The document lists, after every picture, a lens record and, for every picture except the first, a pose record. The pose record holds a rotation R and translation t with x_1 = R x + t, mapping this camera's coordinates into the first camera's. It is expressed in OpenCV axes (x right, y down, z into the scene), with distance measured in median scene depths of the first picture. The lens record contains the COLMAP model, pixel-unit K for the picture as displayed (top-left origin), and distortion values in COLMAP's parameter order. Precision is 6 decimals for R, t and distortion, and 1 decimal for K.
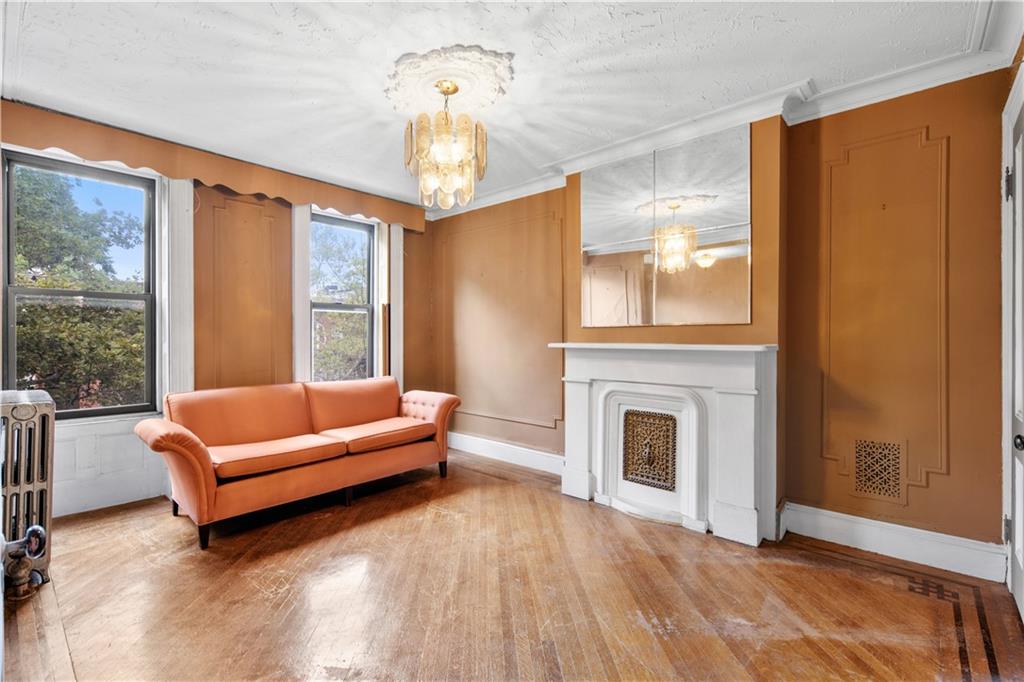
lens RADIAL K [[455.1, 0, 508.6], [0, 455.1, 336.0], [0, 0, 1]] dist [0.009200, 0.000021]
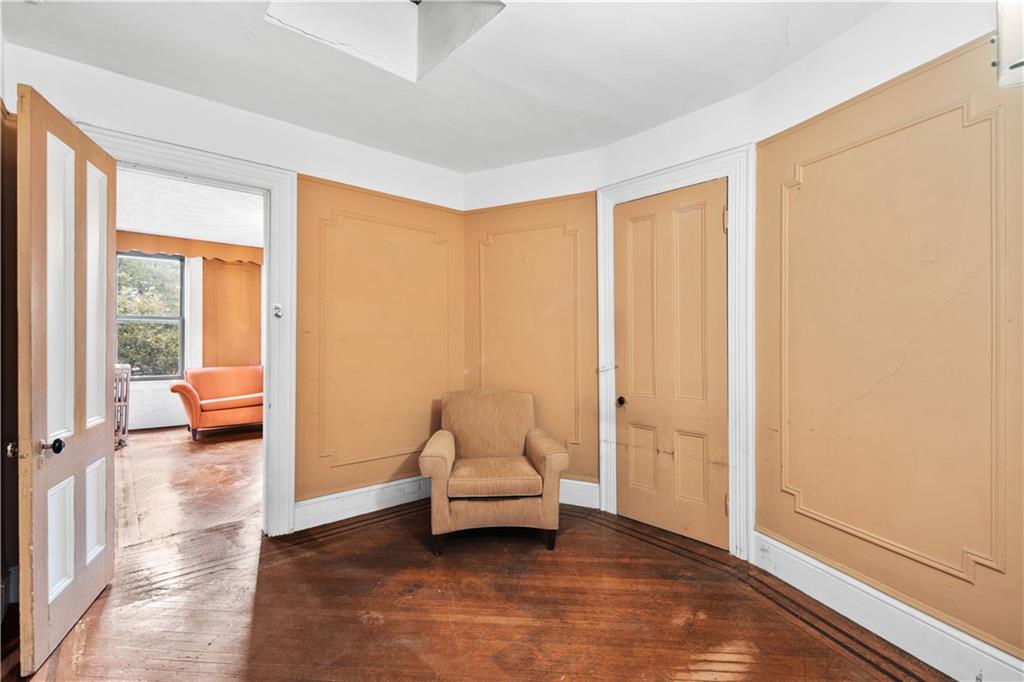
lens RADIAL K [[455.1, 0, 518.6], [0, 455.1, 333.5], [0, 0, 1]] dist [0.009200, 0.000021]
pose [[0.992111, -0.002078, -0.125342, 0.833625], [0.000643, 0.999934, -0.011488, -0.000043], [0.125358, 0.011316, 0.992047, -0.698392]]
